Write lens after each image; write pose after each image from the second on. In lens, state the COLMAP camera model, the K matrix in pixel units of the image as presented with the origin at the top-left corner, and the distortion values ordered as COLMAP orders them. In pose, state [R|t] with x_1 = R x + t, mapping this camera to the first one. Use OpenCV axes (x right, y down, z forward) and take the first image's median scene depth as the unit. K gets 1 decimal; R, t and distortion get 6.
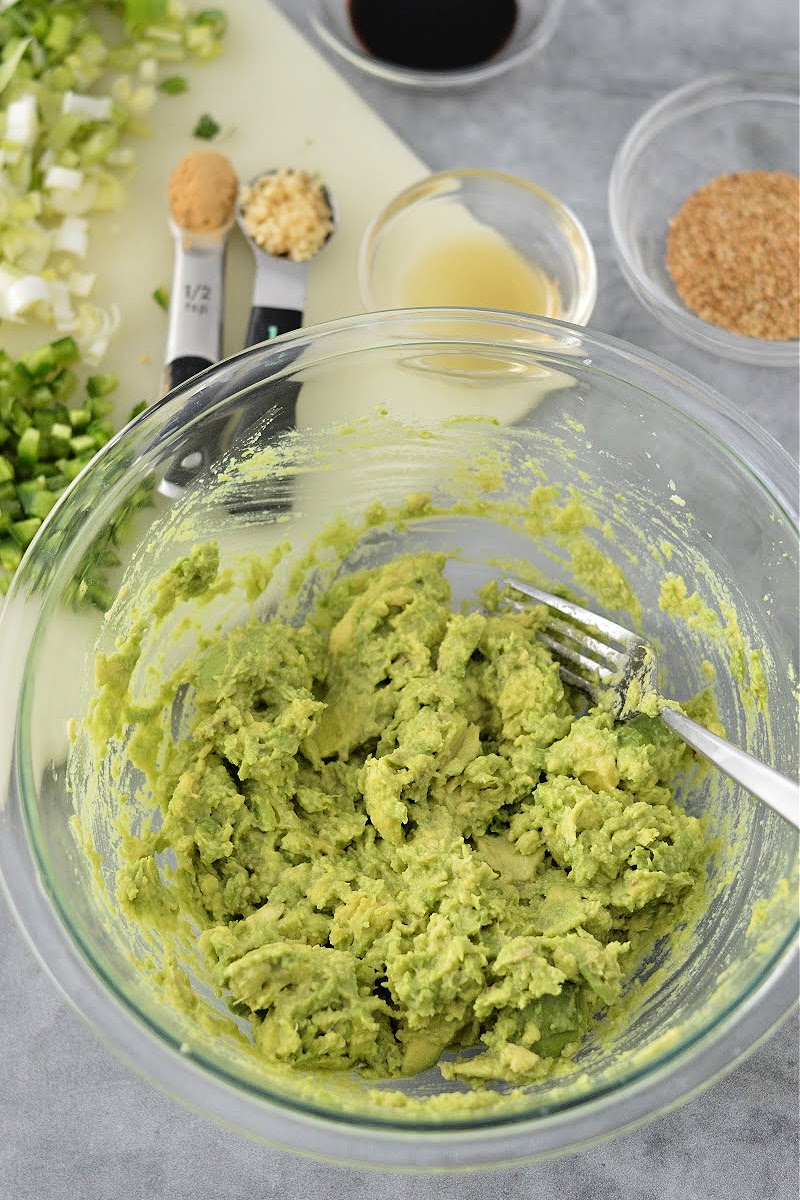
lens RADIAL K [[2755.7, 0, 365.5], [0, 2755.7, 599.5], [0, 0, 1]] dist [-0.051044, -0.021414]
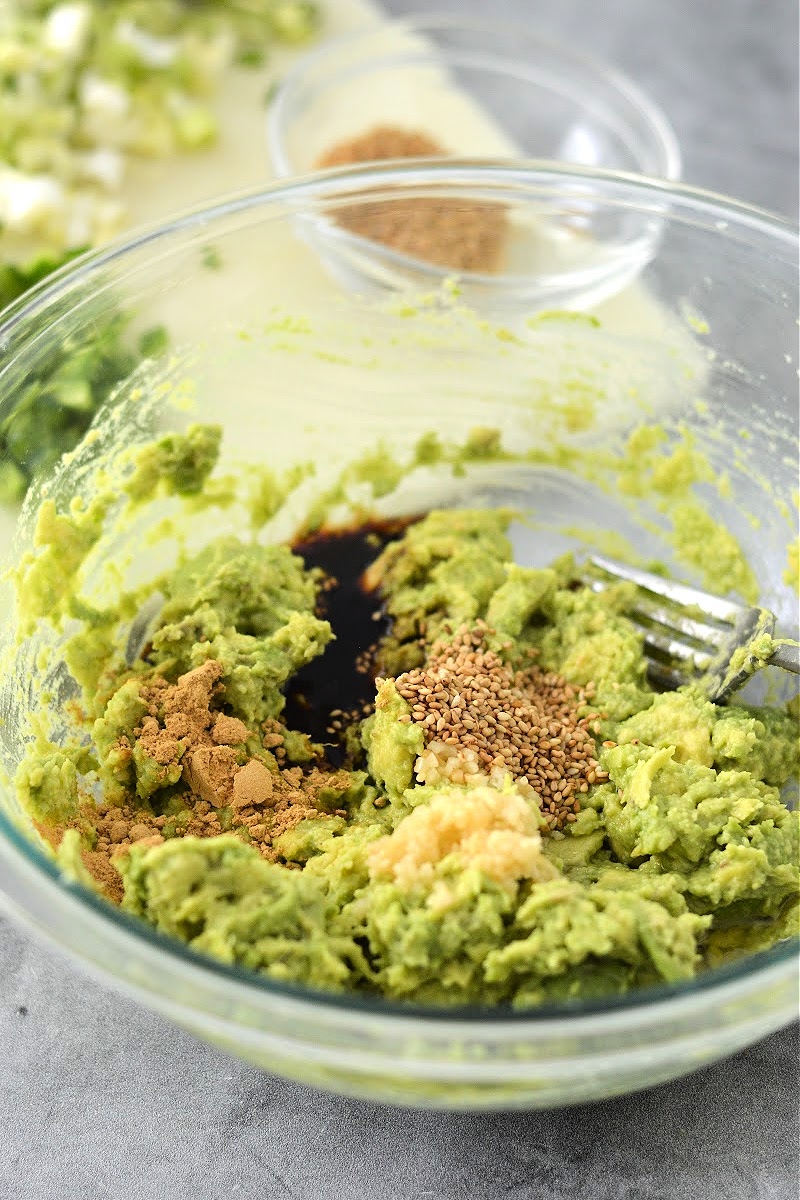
lens RADIAL K [[2755.7, 0, 365.5], [0, 2755.7, 599.5], [0, 0, 1]] dist [-0.051044, -0.021414]
pose [[0.991458, 0.121642, -0.047057, 0.029041], [-0.130318, 0.938669, -0.319246, 0.271175], [0.005337, 0.322651, 0.946503, 0.284009]]
